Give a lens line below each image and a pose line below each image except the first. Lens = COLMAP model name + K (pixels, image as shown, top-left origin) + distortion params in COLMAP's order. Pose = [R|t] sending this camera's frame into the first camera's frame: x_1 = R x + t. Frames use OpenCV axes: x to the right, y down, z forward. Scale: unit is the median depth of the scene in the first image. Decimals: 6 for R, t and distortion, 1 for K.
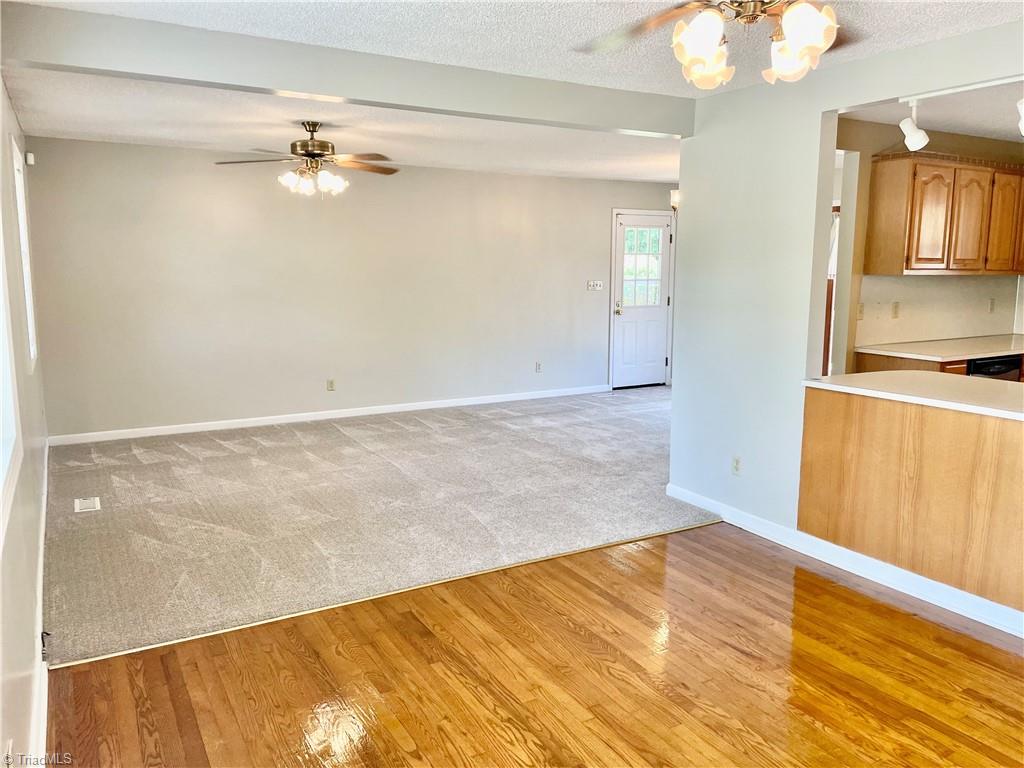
lens RADIAL K [[776.1, 0, 511.7], [0, 776.1, 378.9], [0, 0, 1]] dist [0.066044, -0.072536]
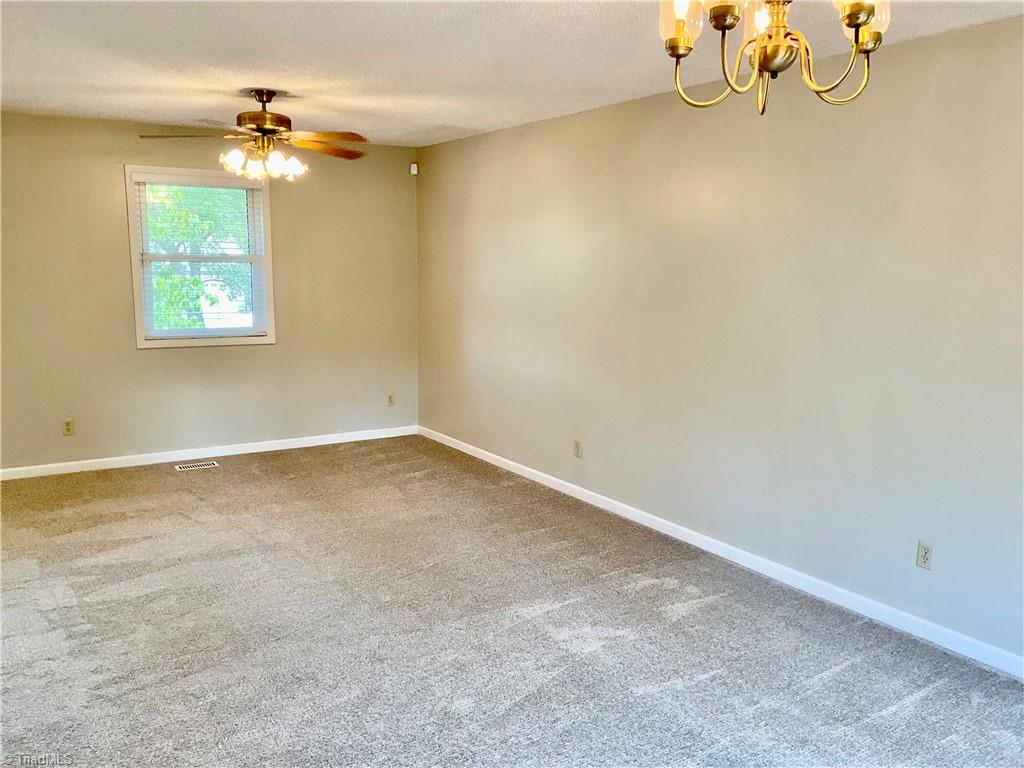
lens RADIAL K [[852.9, 0, 515.8], [0, 852.9, 380.7], [0, 0, 1]] dist [0.019606, 0.002787]
pose [[0.036932, 0.142874, -0.989052, 0.888920], [-0.157136, 0.978245, 0.135445, -0.255988], [0.986886, 0.150414, 0.058579, 1.642436]]
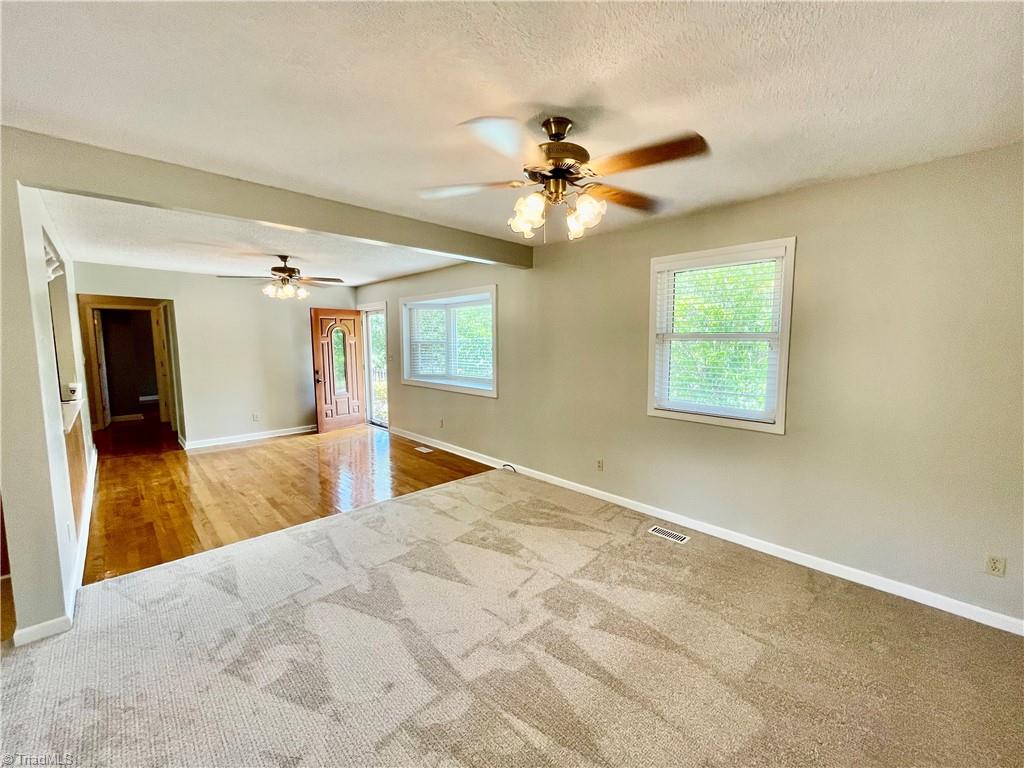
lens RADIAL K [[419.2, 0, 514.6], [0, 419.2, 380.9], [0, 0, 1]] dist [-0.000242, 0.000571]
pose [[-0.973938, 0.023407, -0.225603, -0.140038], [-0.032261, 0.970253, 0.239936, -0.267623], [0.224508, 0.240961, -0.944211, 1.795797]]
